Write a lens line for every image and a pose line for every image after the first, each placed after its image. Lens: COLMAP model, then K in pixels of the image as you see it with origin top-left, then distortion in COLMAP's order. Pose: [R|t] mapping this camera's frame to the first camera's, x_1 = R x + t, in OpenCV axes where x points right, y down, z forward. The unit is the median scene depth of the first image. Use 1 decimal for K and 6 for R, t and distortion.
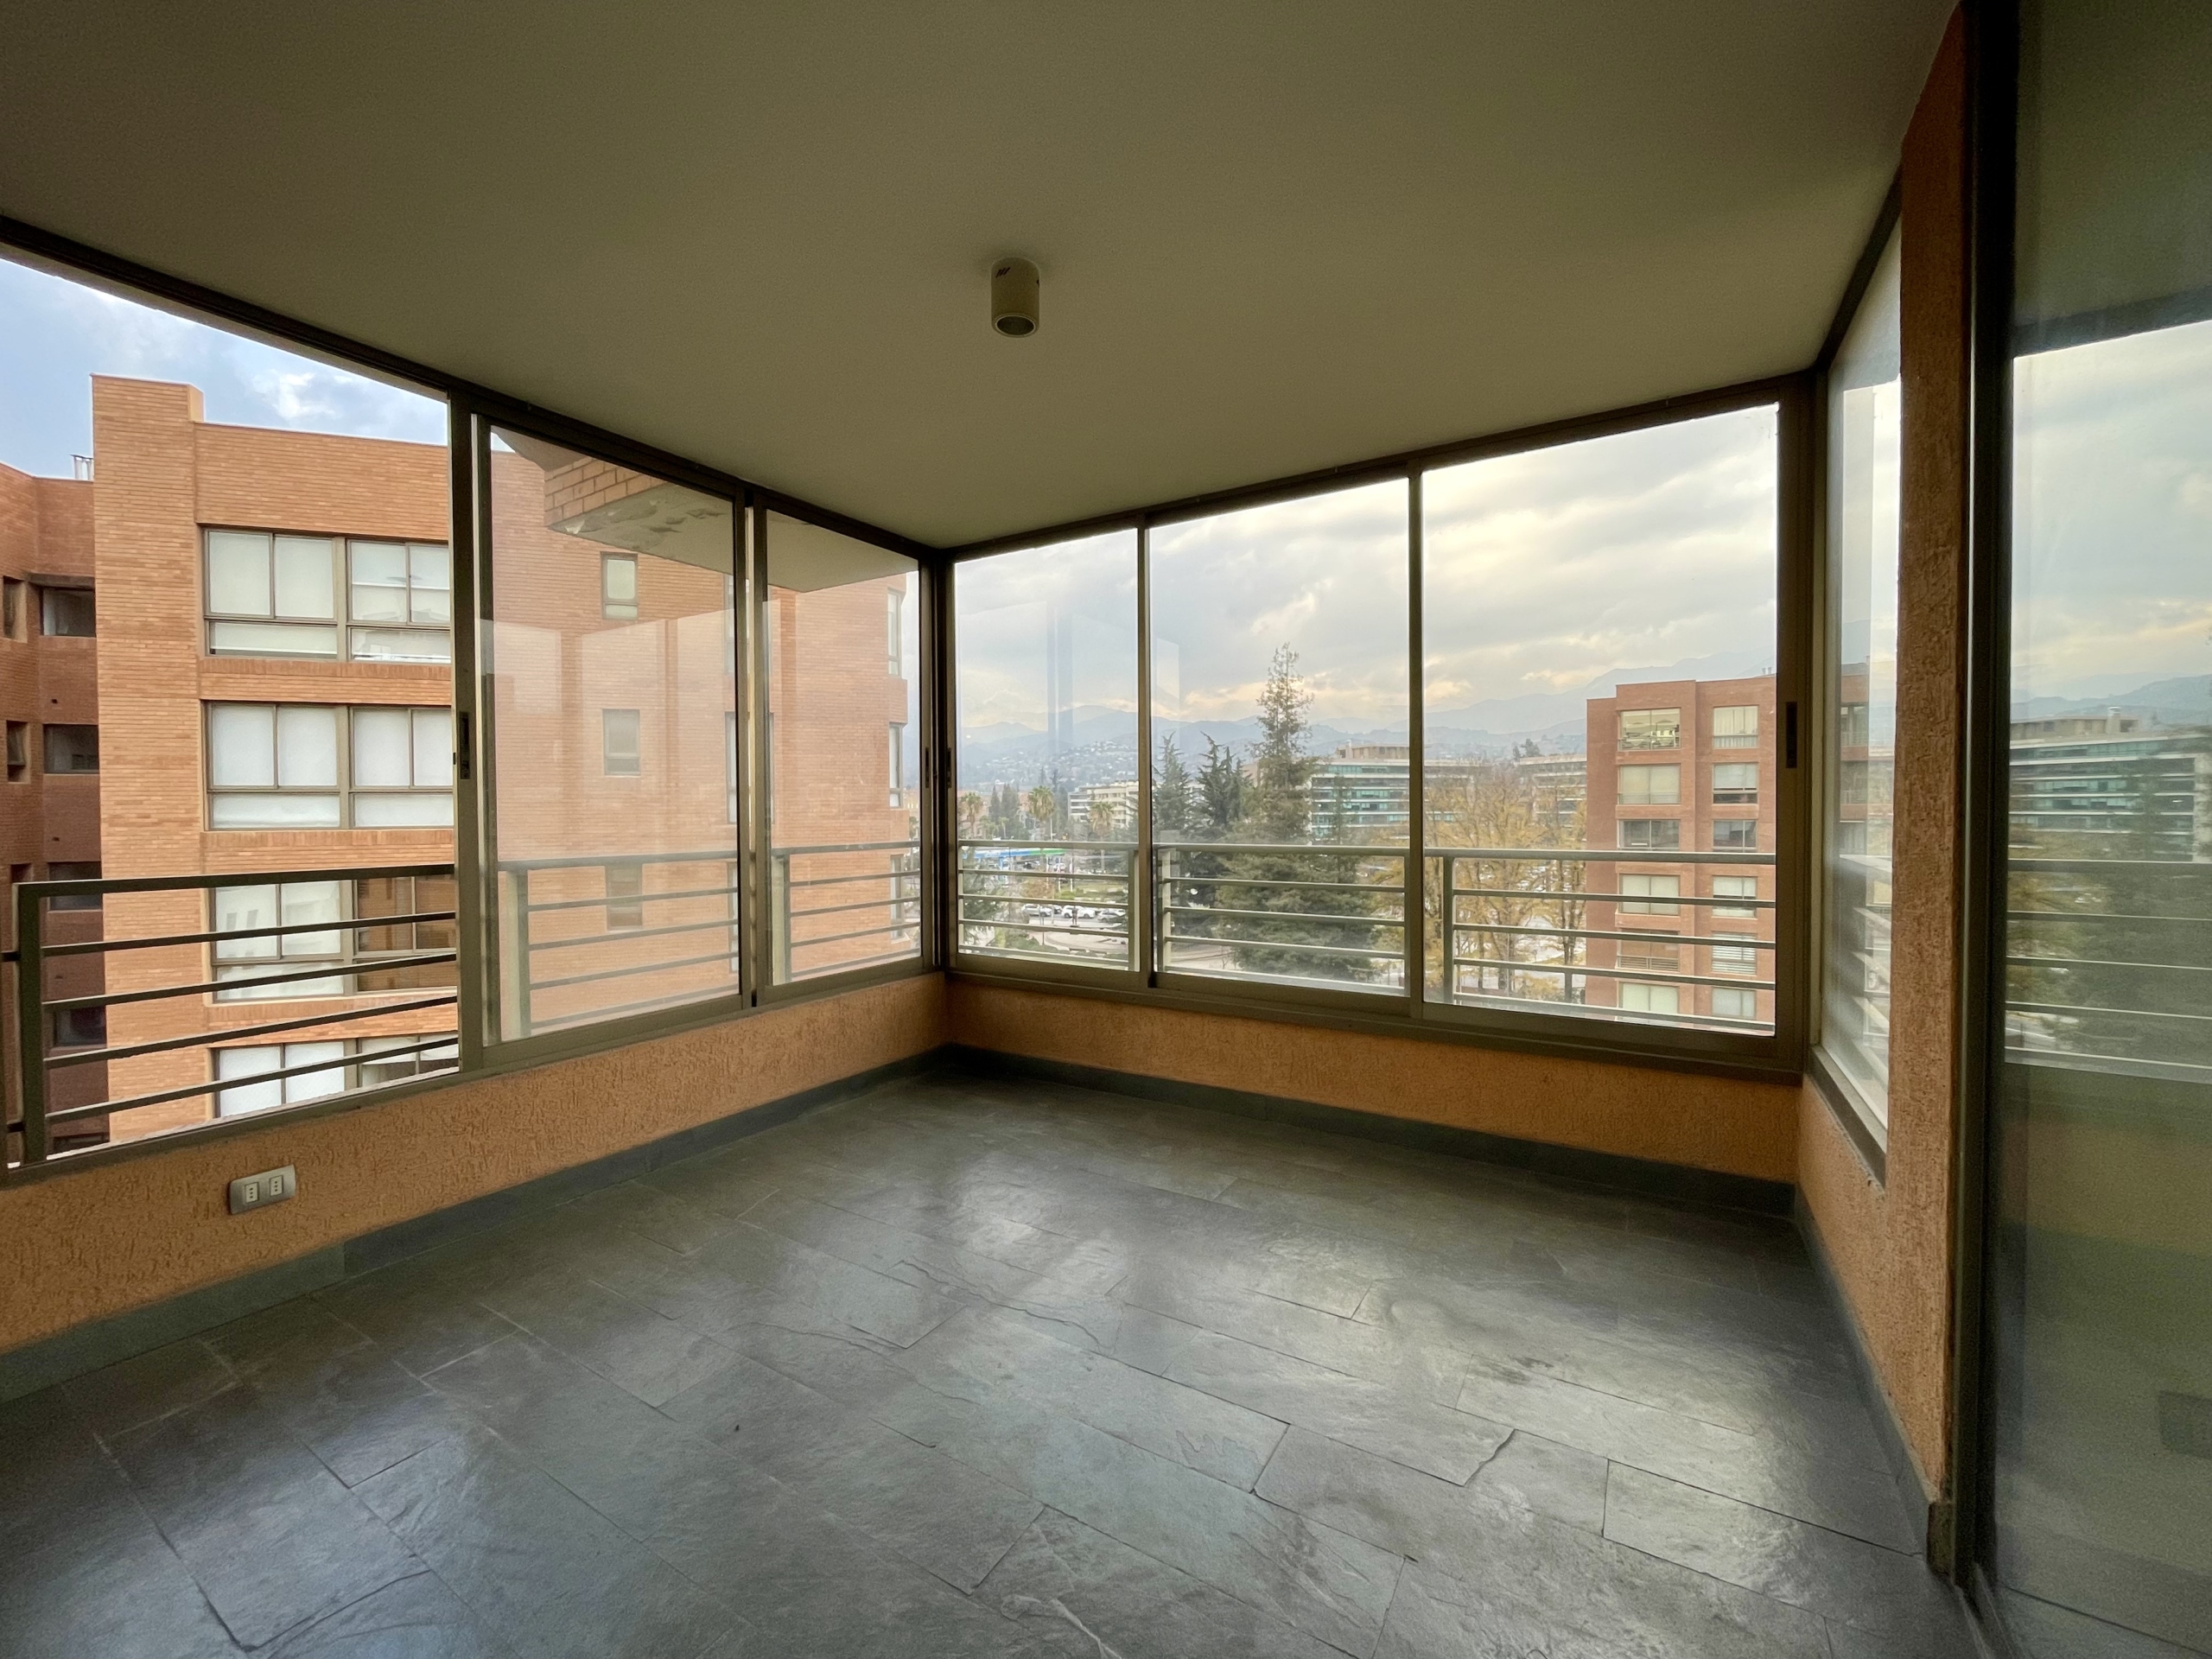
lens RADIAL K [[892.8, 0, 1103.2], [0, 892.8, 821.1], [0, 0, 1]] dist [-0.001984, -0.000594]
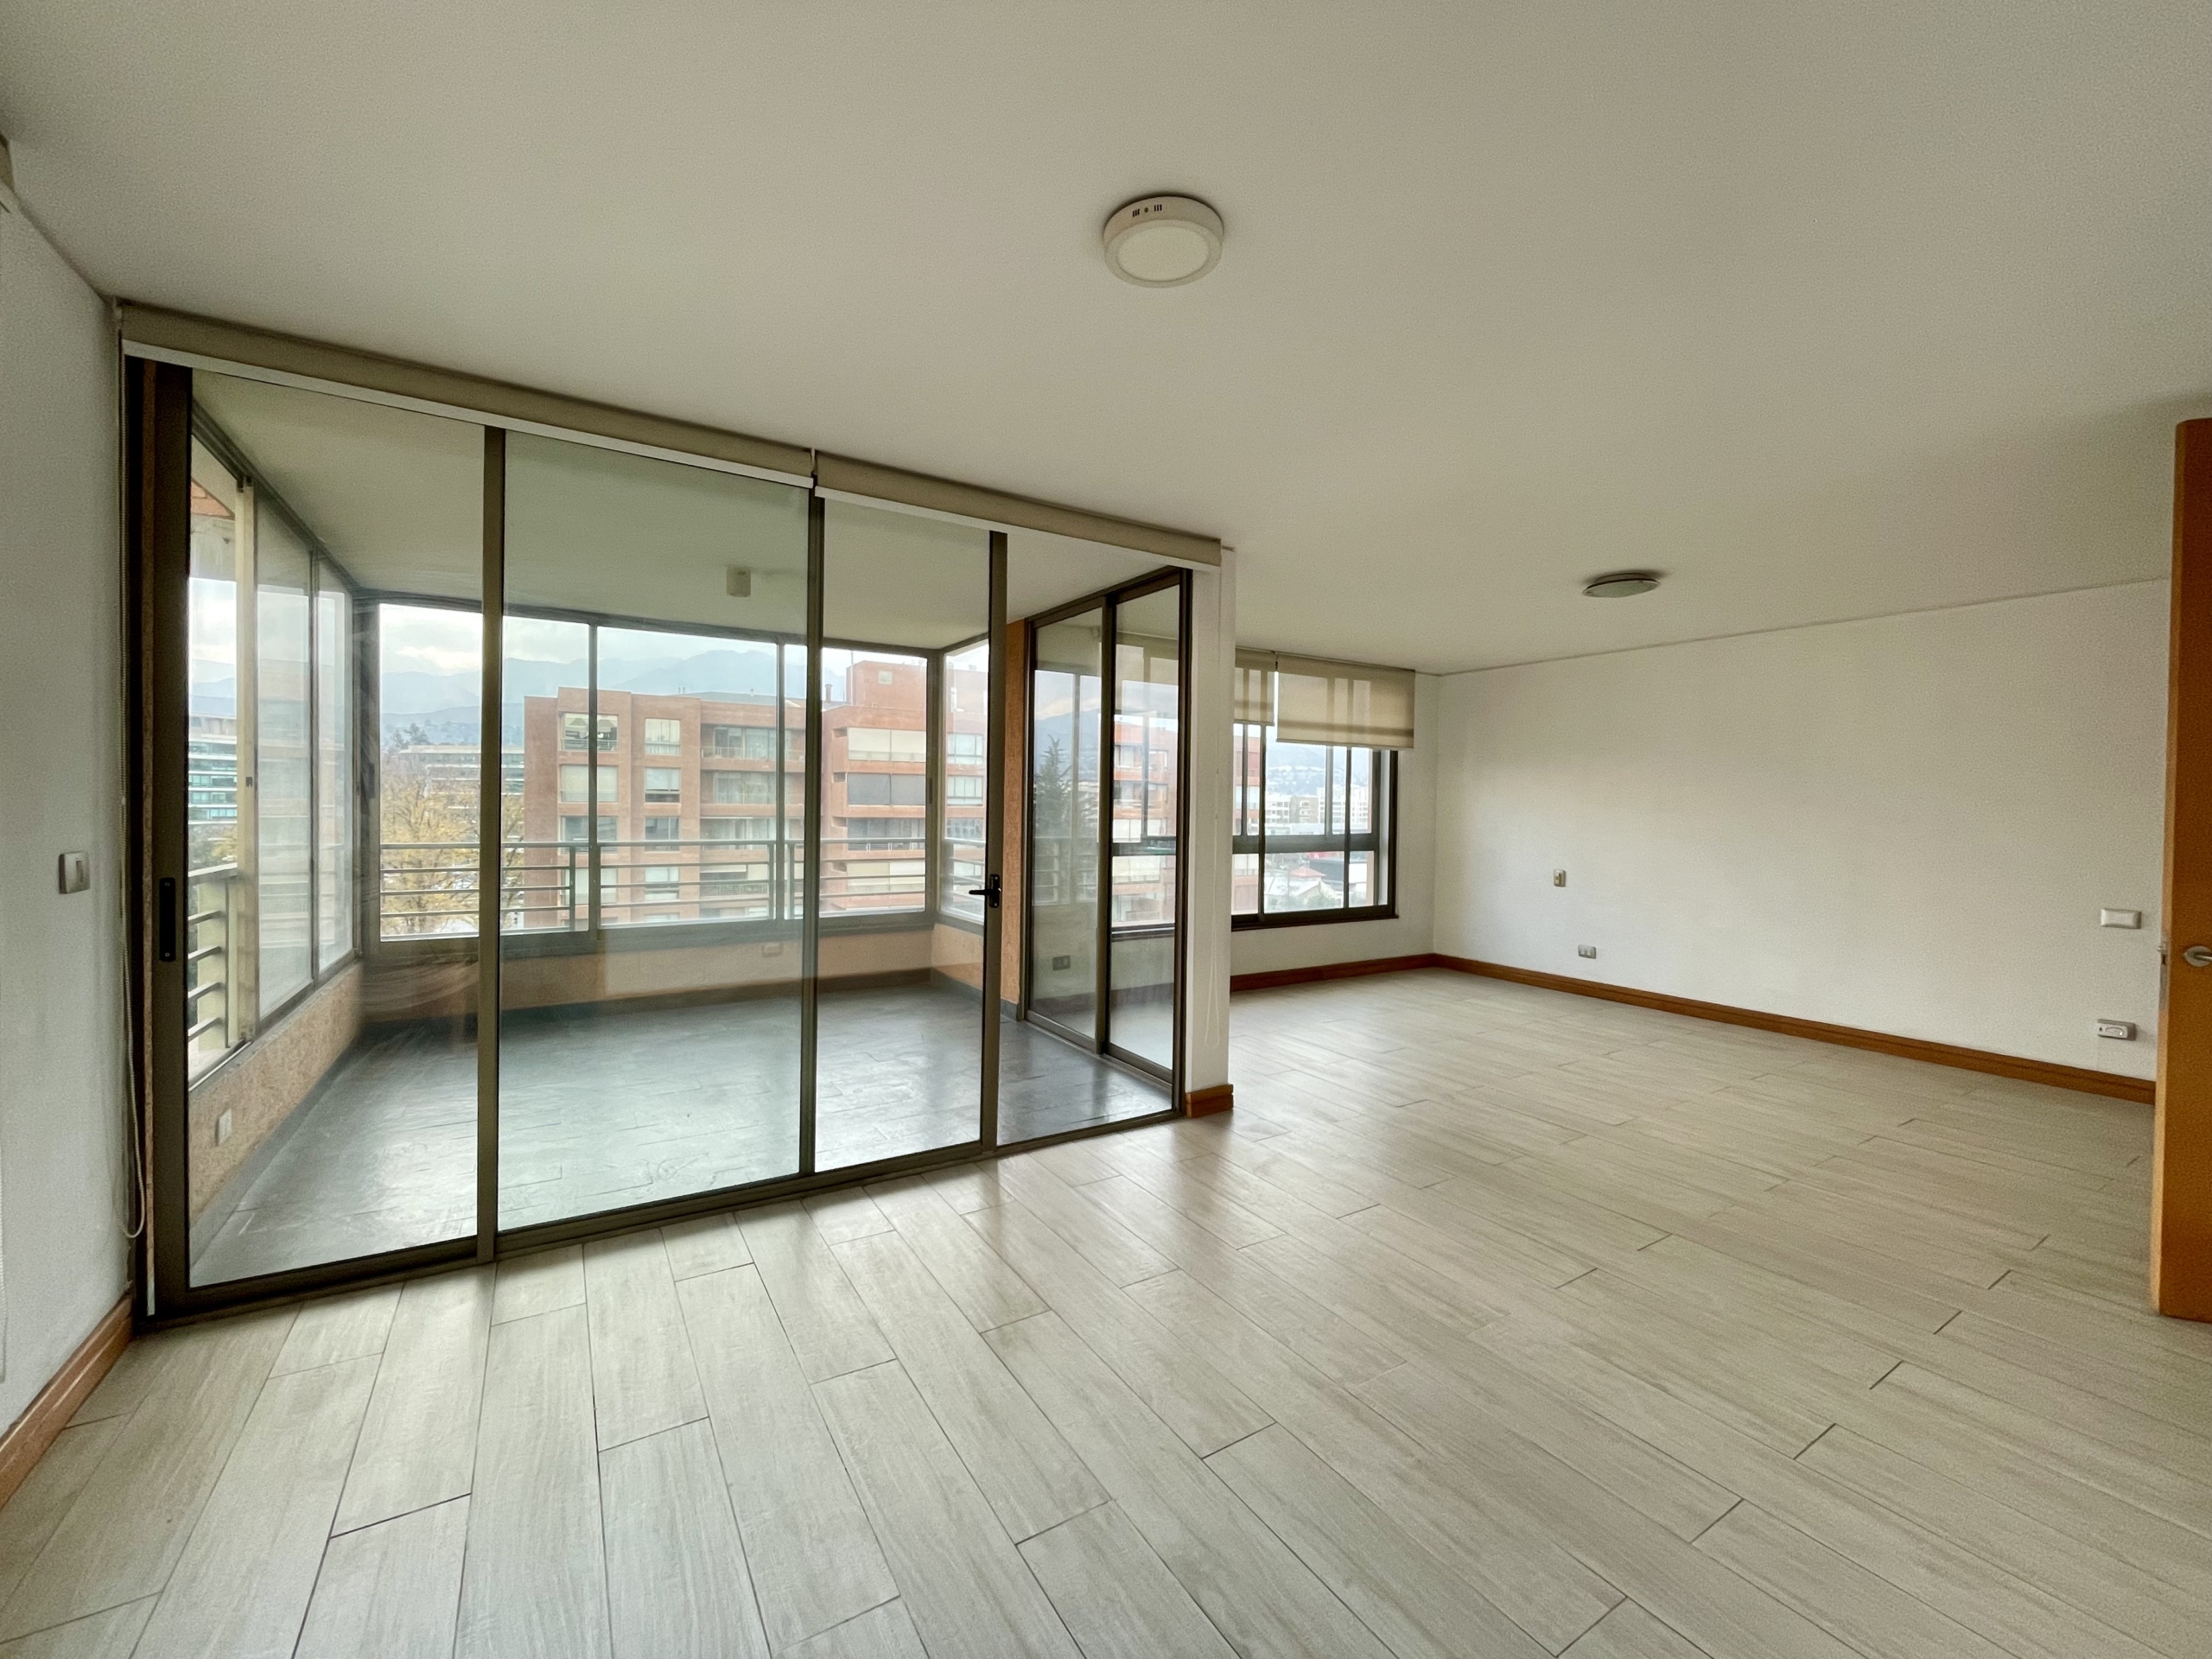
lens RADIAL K [[896.7, 0, 1108.5], [0, 896.7, 822.1], [0, 0, 1]] dist [0.000325, -0.000117]
pose [[0.438159, -0.007172, 0.898869, -0.093336], [0.001219, 0.999972, 0.007385, -0.001703], [-0.898897, -0.002141, 0.438156, -0.041387]]
